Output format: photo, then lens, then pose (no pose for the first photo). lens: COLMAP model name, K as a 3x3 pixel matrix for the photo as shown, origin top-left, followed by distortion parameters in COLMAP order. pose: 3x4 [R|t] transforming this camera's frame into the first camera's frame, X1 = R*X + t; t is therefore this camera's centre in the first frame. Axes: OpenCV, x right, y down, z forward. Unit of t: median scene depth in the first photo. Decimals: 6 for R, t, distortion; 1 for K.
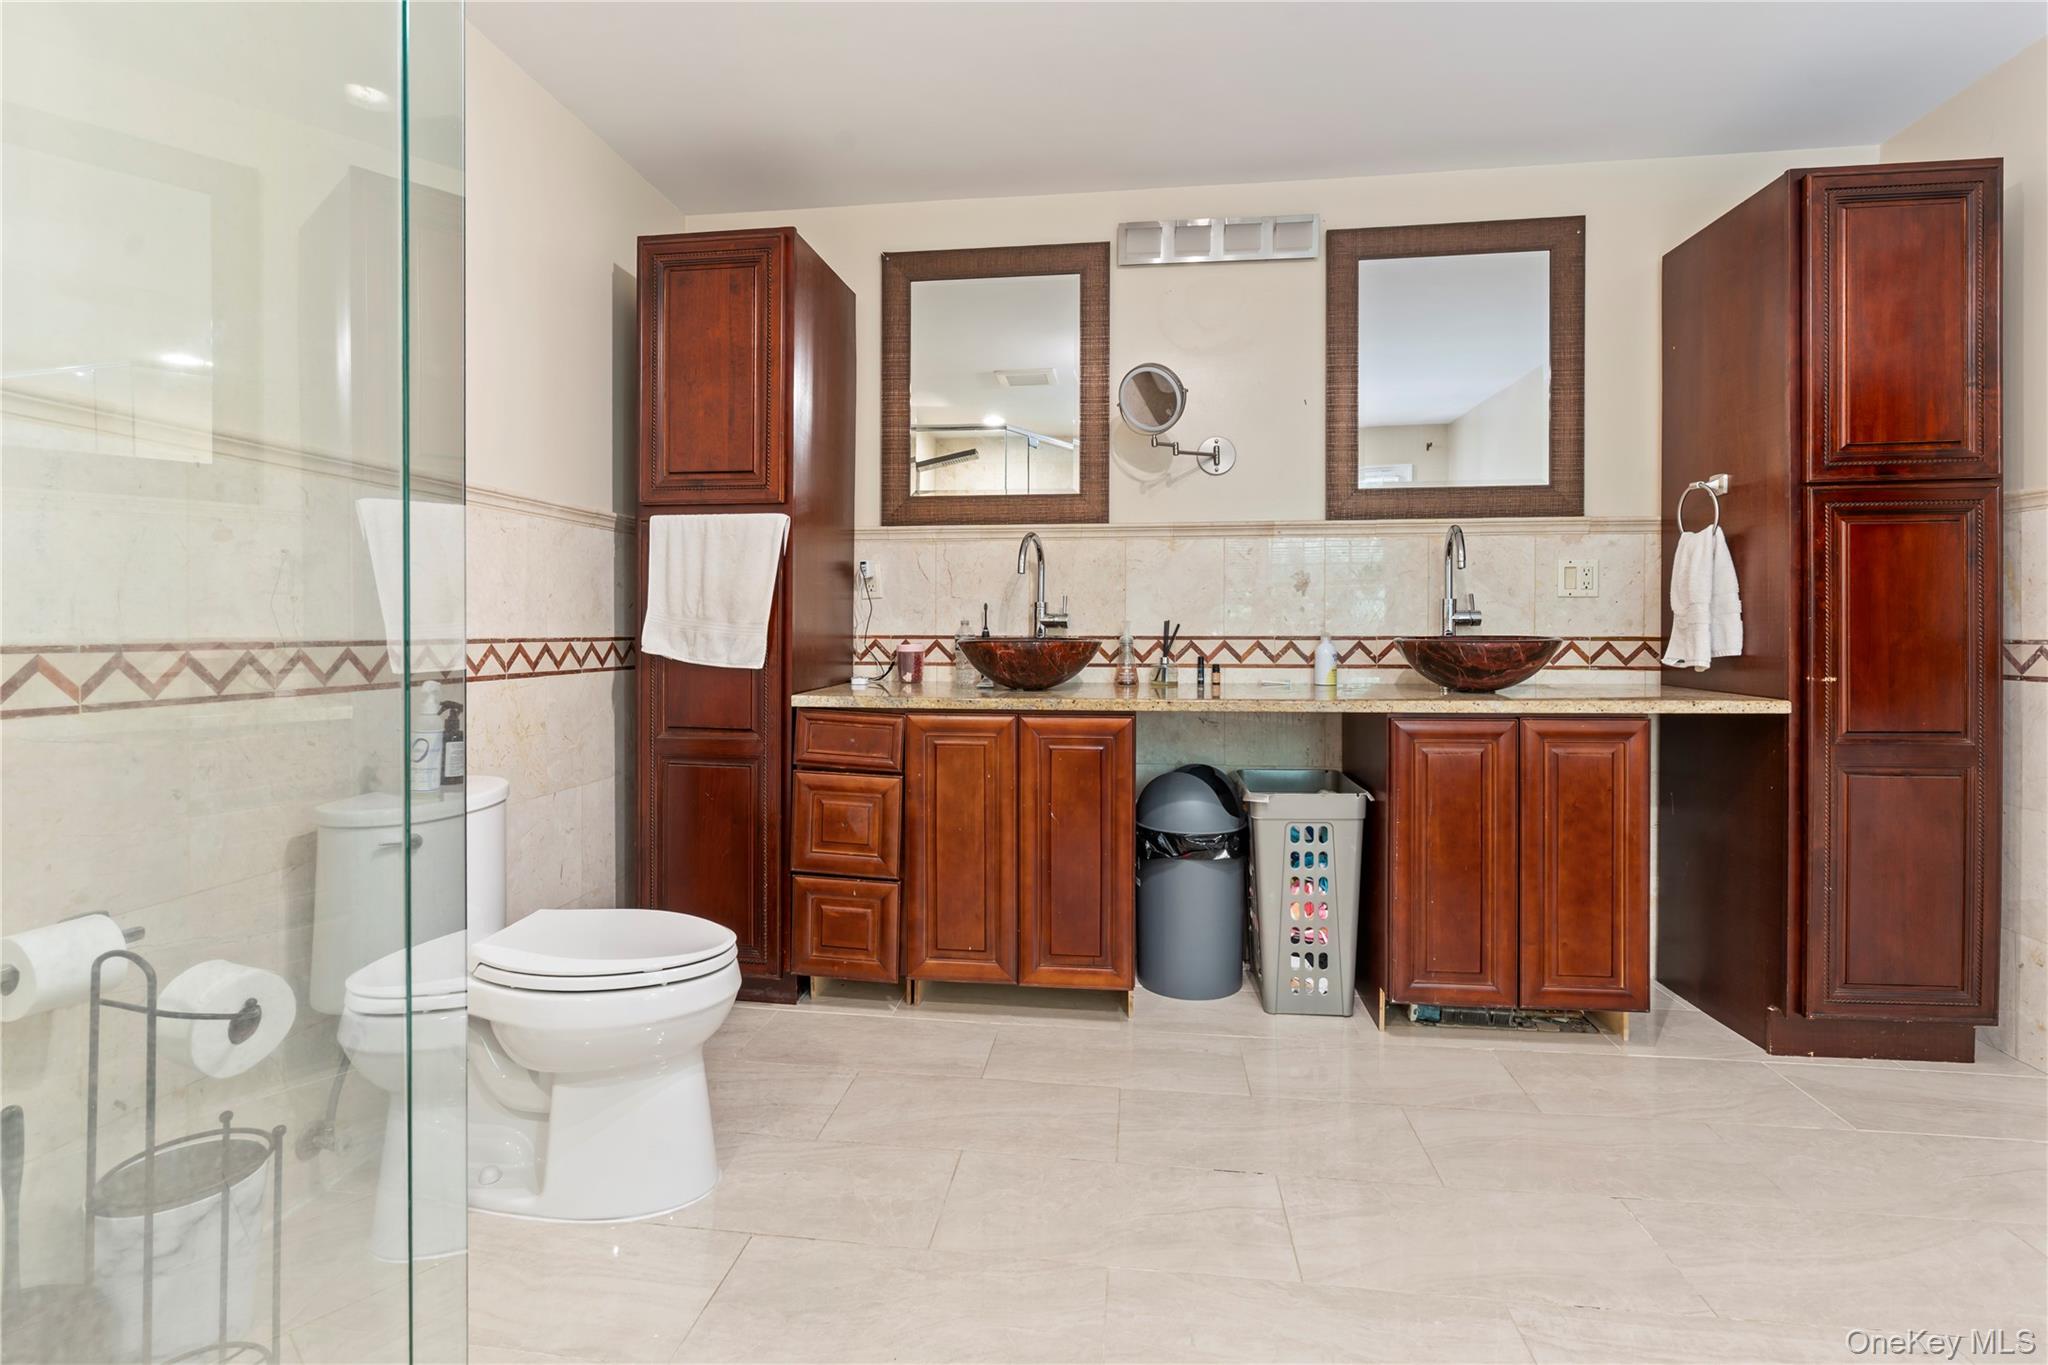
lens RADIAL K [[948.8, 0, 997.7], [0, 948.8, 627.6], [0, 0, 1]] dist [-0.003660, 0.002578]
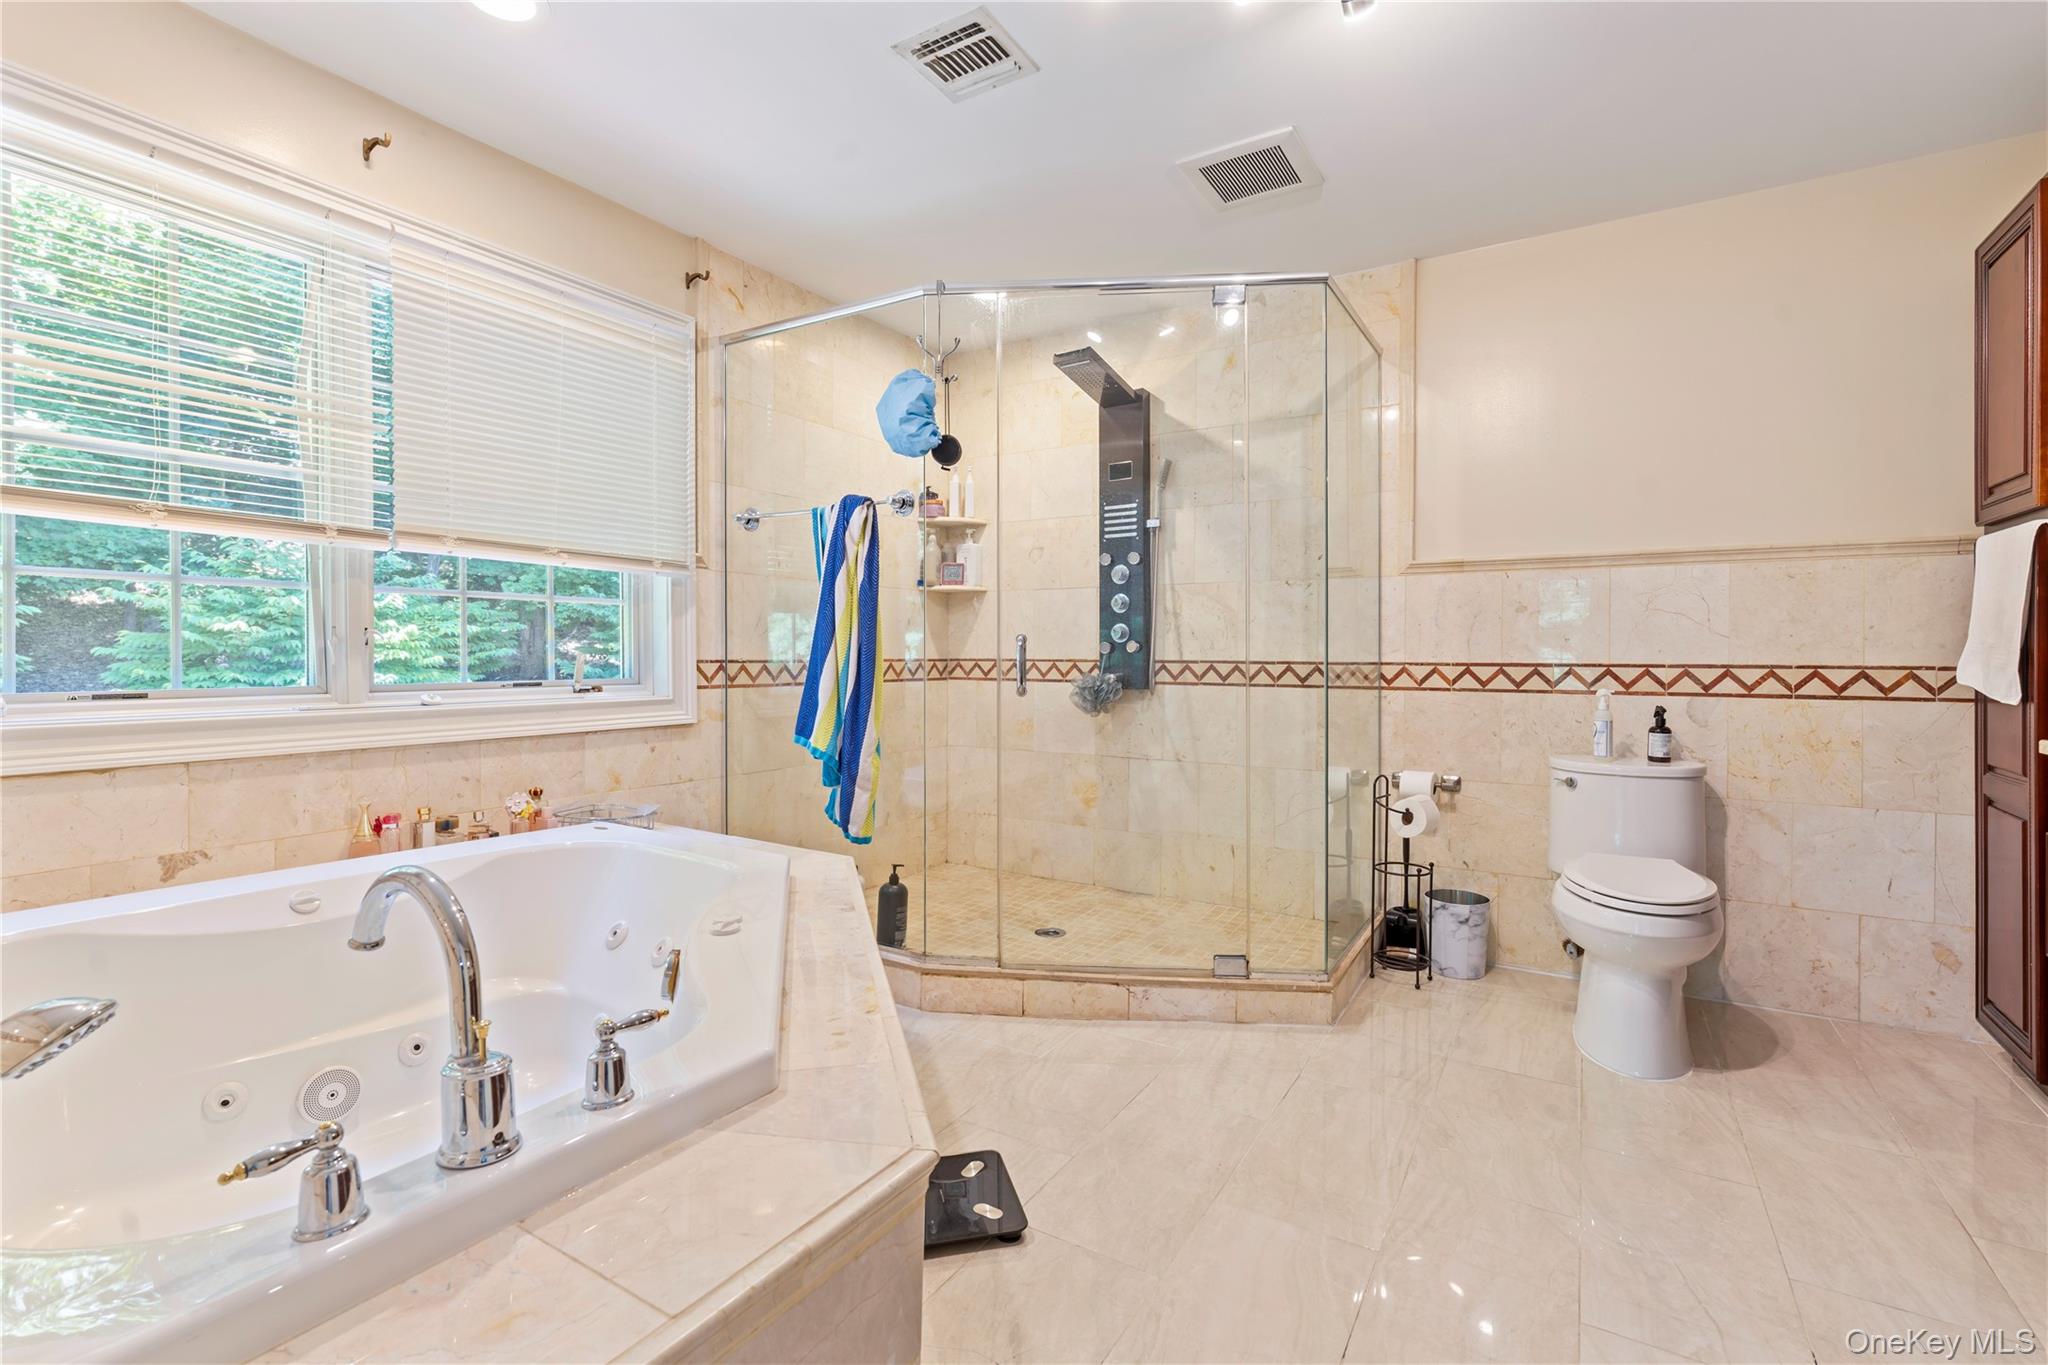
lens RADIAL K [[948.8, 0, 1017.1], [0, 948.8, 667.8], [0, 0, 1]] dist [-0.003660, 0.002578]
pose [[-0.406229, 0.011263, -0.913702, 1.011970], [-0.003619, 0.999896, 0.013935, 0.001502], [0.913764, 0.008968, -0.406146, 0.598992]]
